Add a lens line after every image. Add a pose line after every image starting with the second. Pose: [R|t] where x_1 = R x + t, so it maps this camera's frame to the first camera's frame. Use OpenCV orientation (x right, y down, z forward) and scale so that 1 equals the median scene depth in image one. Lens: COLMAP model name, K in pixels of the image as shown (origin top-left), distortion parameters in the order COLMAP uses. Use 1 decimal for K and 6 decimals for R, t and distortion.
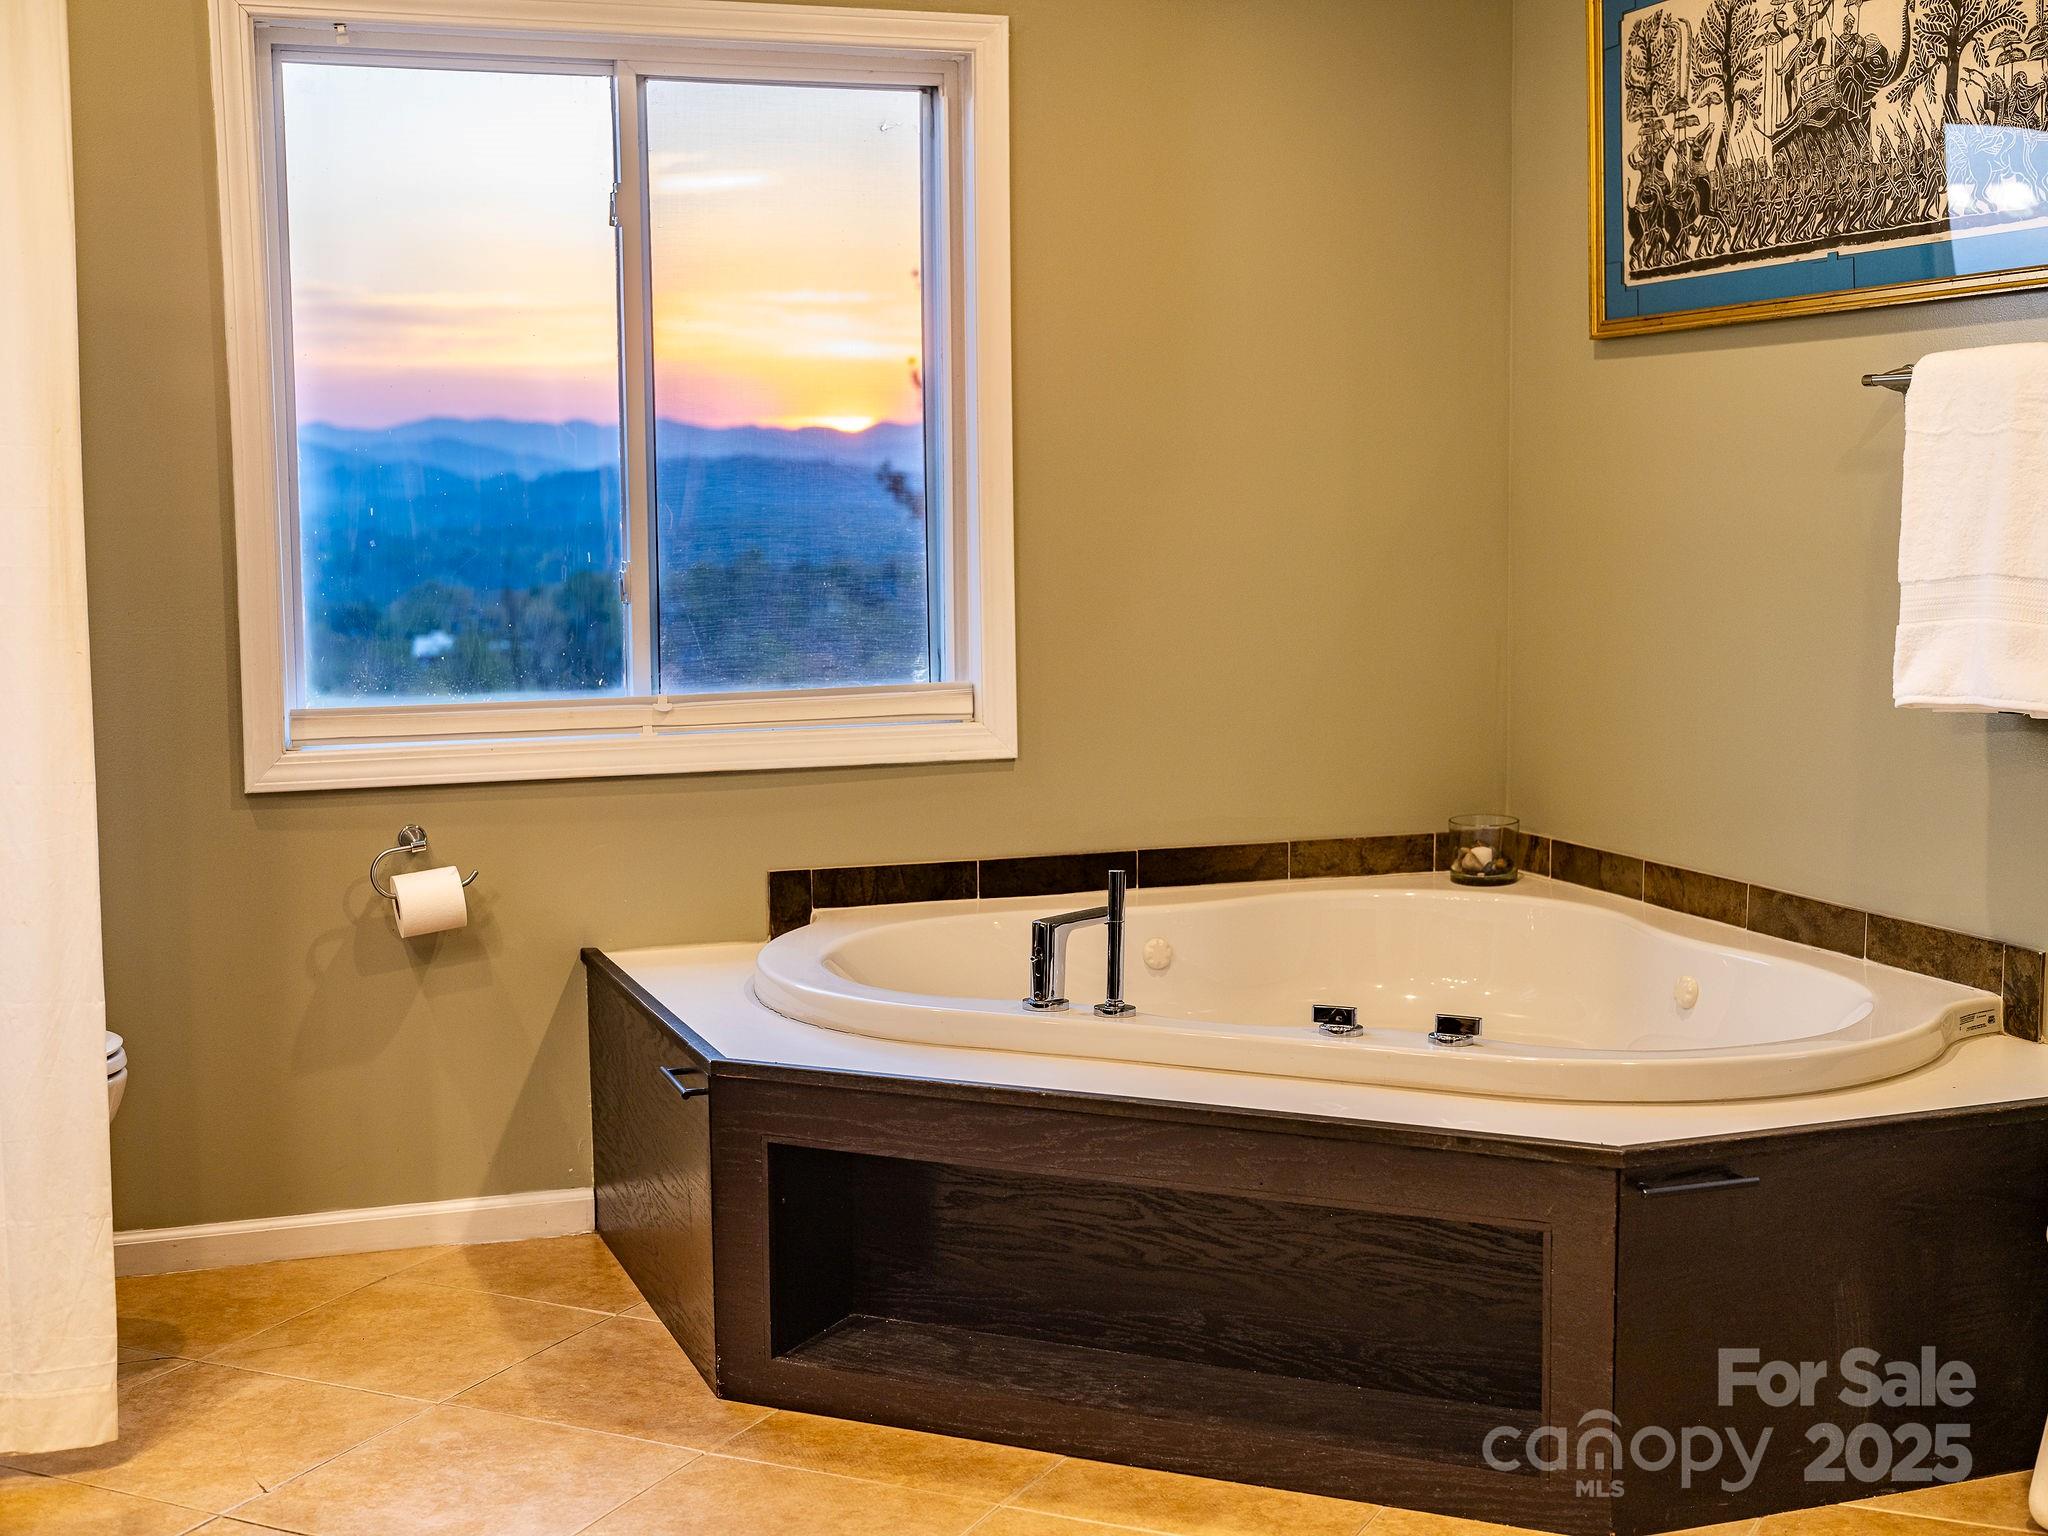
lens RADIAL K [[2661.0, 0, 966.8], [0, 2661.0, 765.9], [0, 0, 1]] dist [-0.011239, 0.000000]
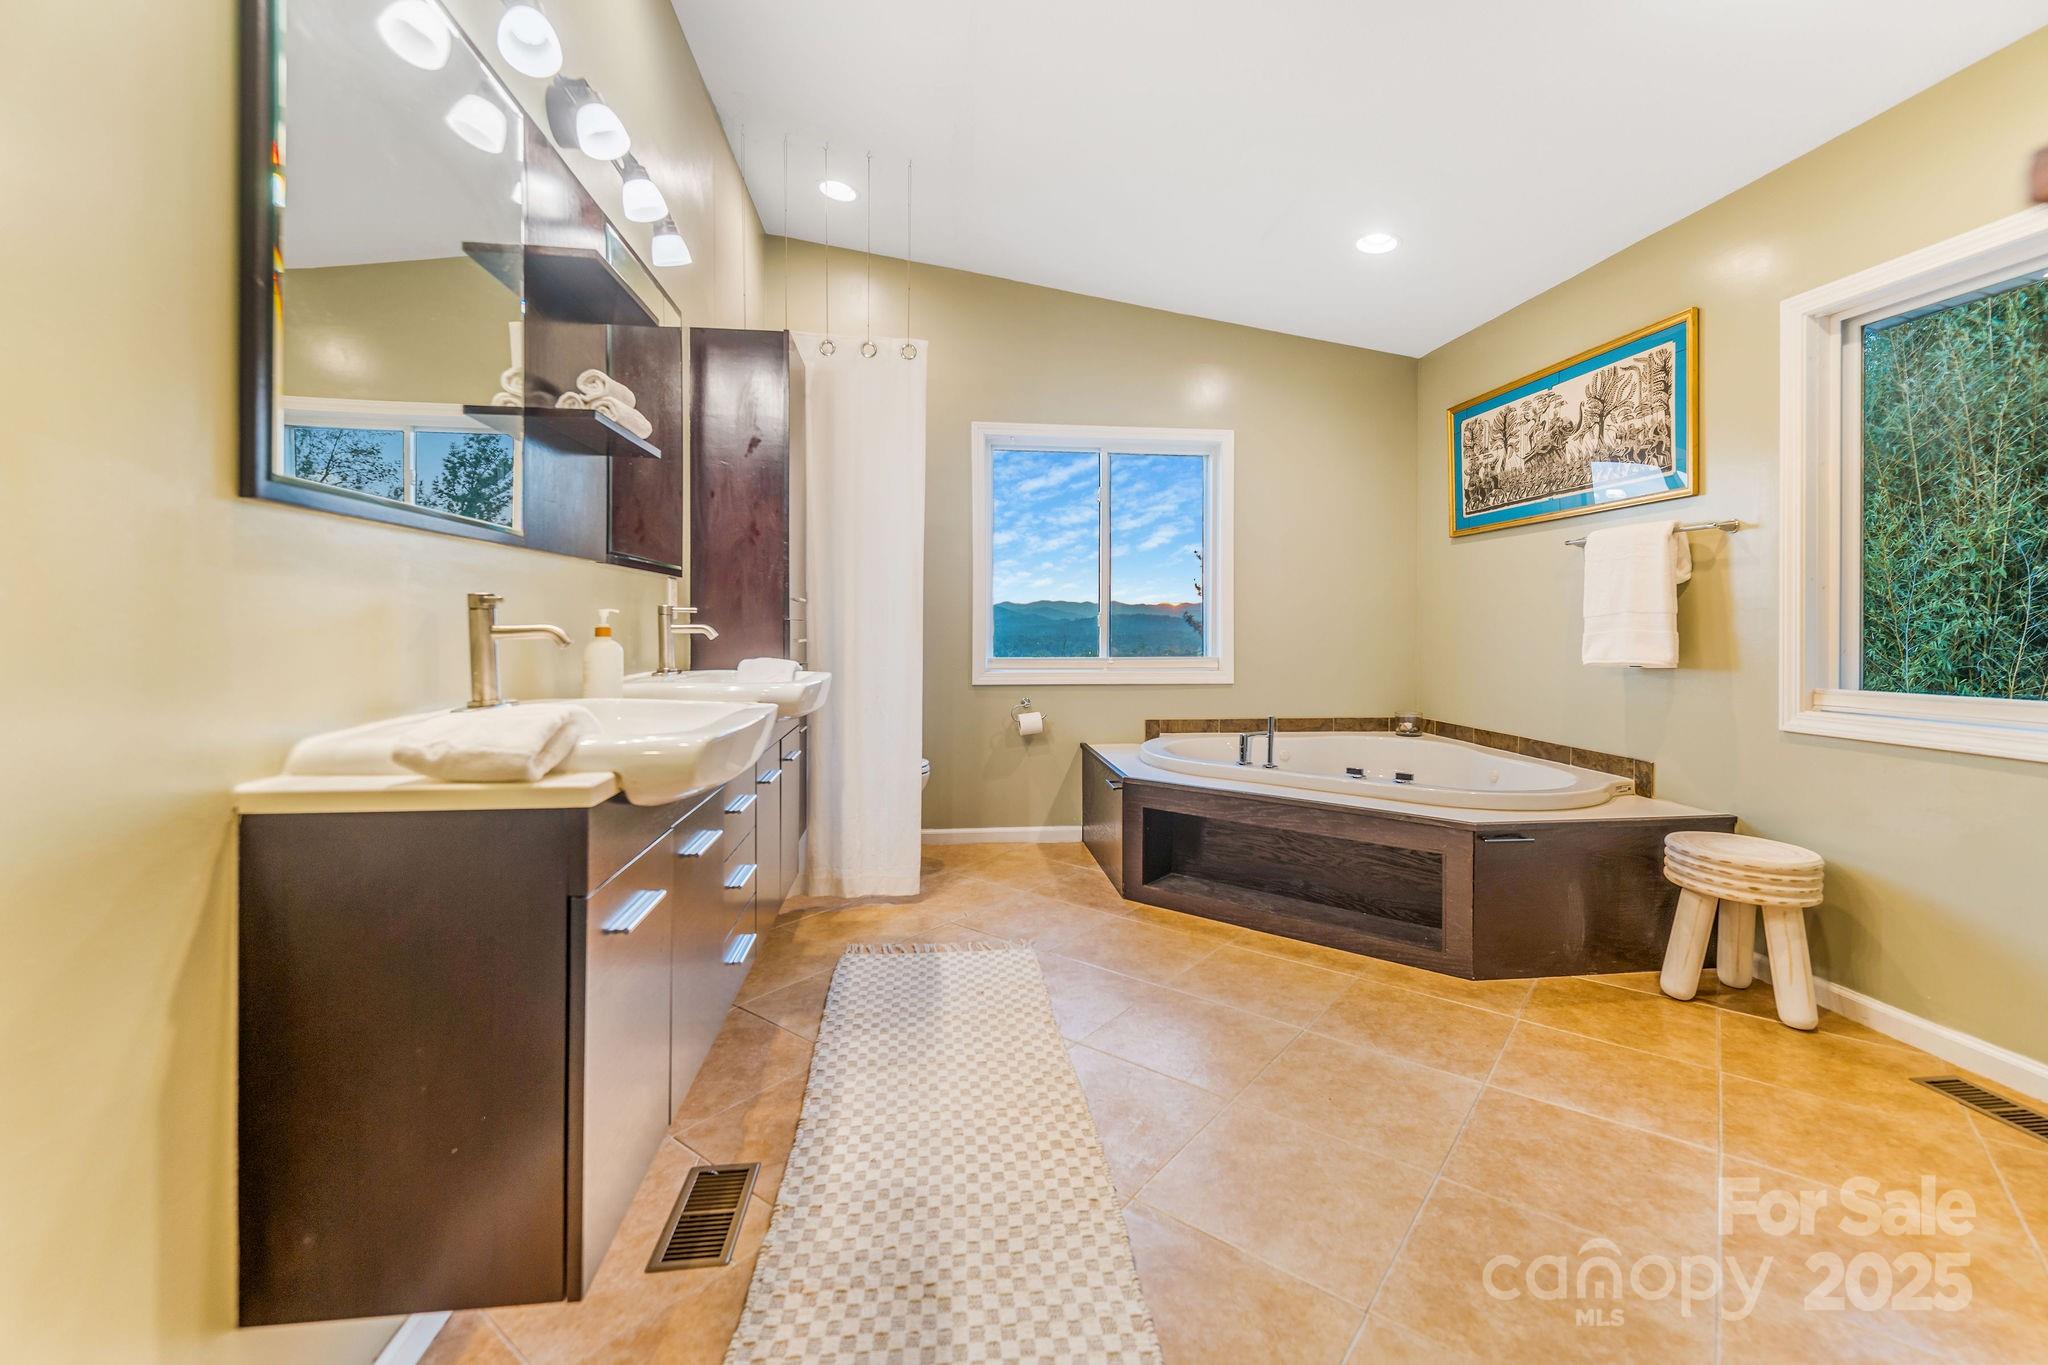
lens RADIAL K [[855.3, 0, 1022.3], [0, 855.3, 625.6], [0, 0, 1]] dist [0.005909, -0.001979]
pose [[0.975906, 0.015151, -0.217666, -0.004005], [-0.037372, 0.994451, -0.098339, 0.040320], [0.214968, 0.104104, 0.971057, 0.060749]]
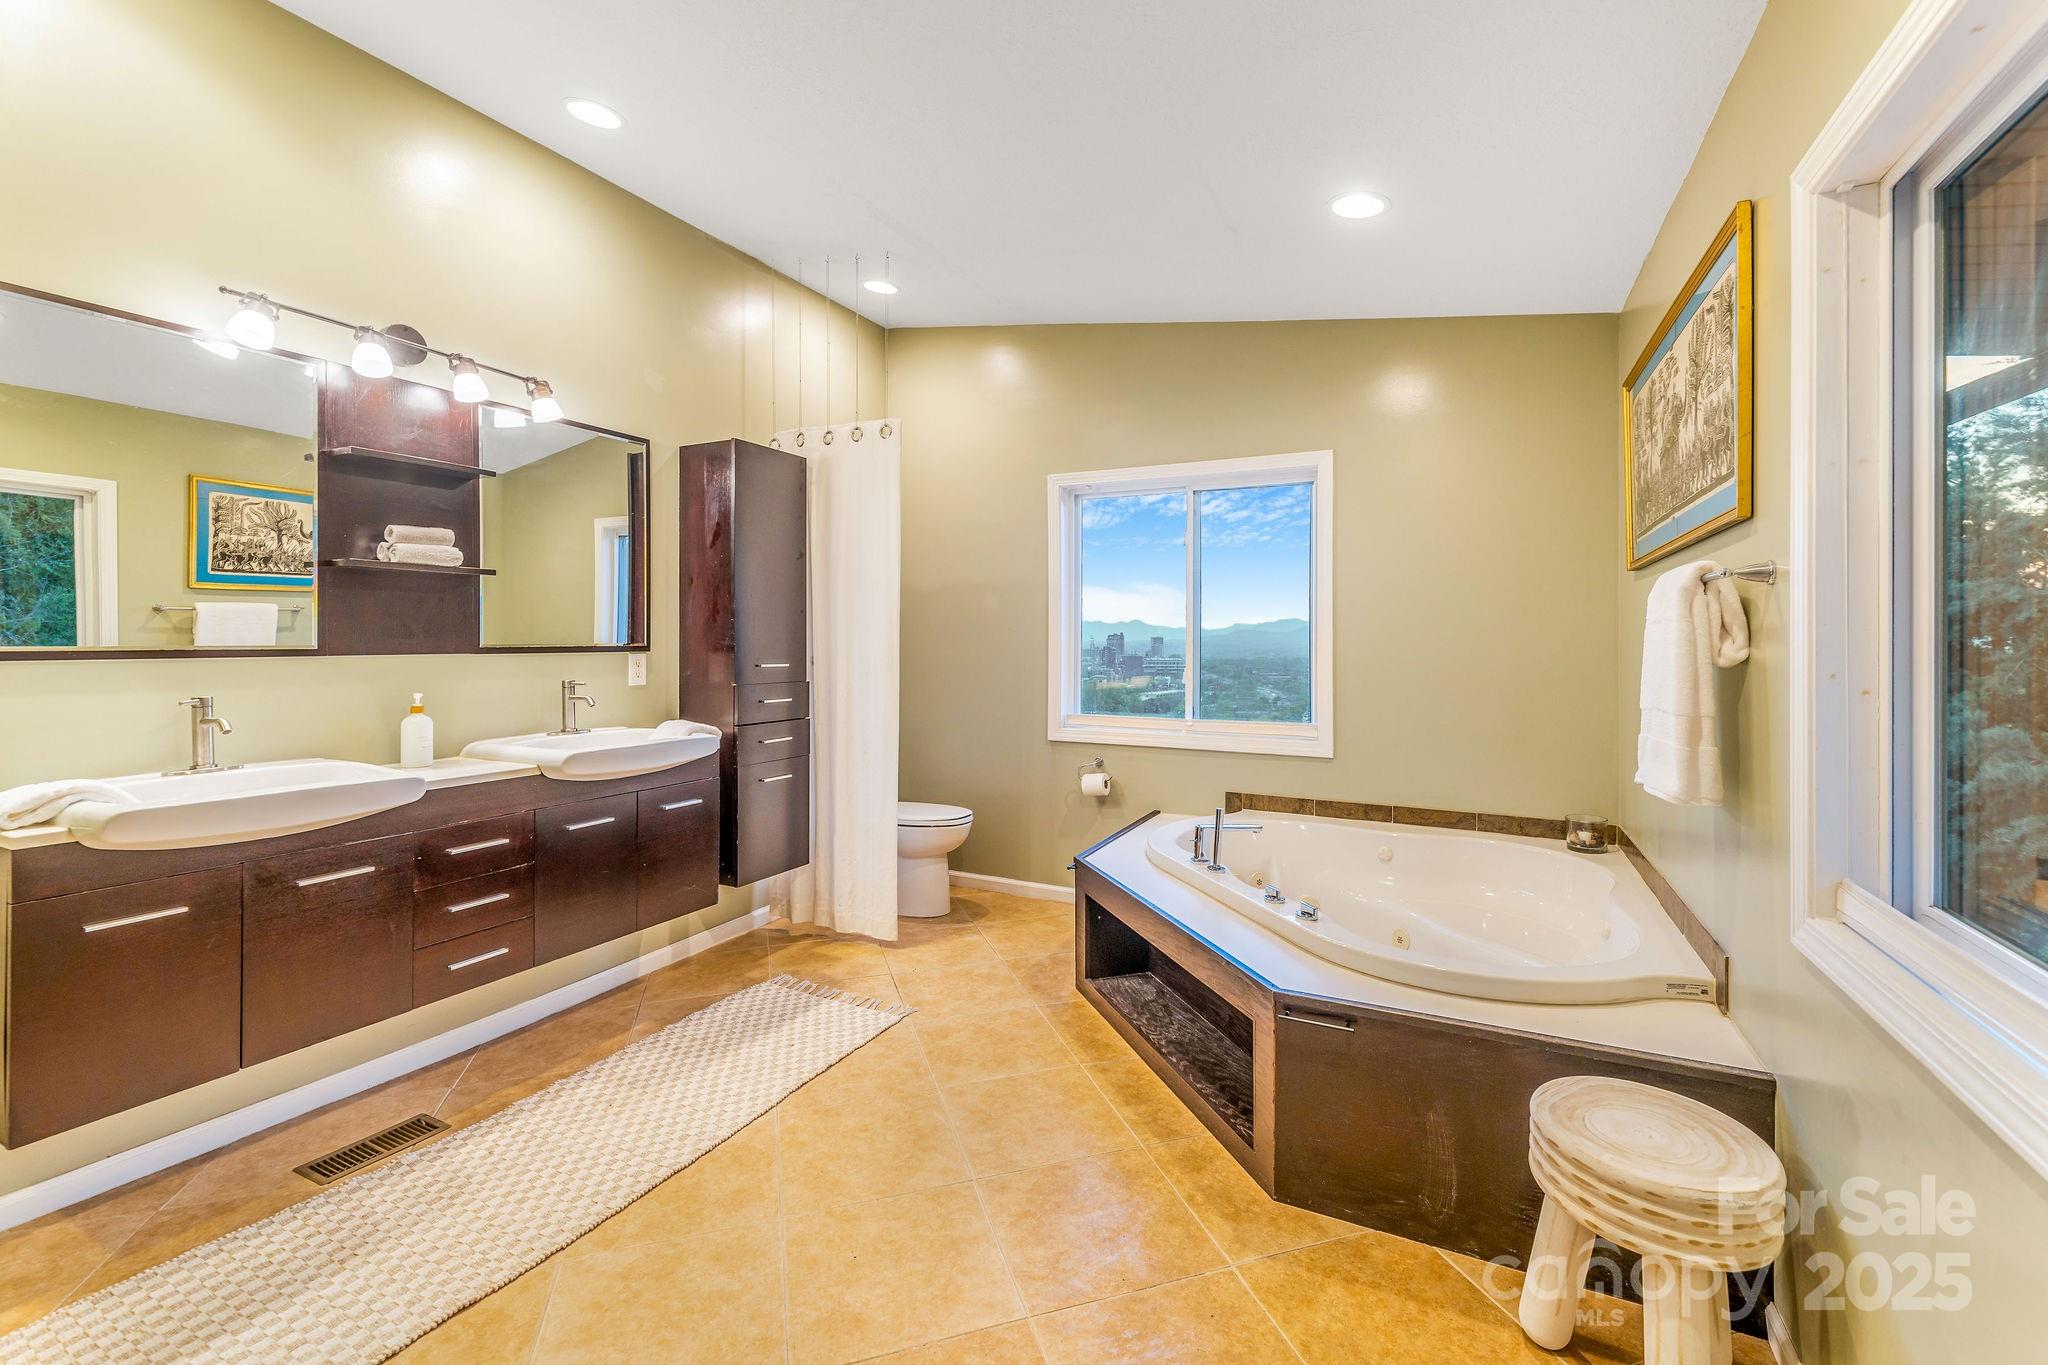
lens RADIAL K [[855.3, 0, 1032.2], [0, 855.3, 637.9], [0, 0, 1]] dist [0.005909, -0.001979]
pose [[0.699421, 0.012996, -0.714591, 0.446100], [-0.086348, 0.994047, -0.066437, -0.042178], [0.709474, 0.108172, 0.696380, 0.327928]]
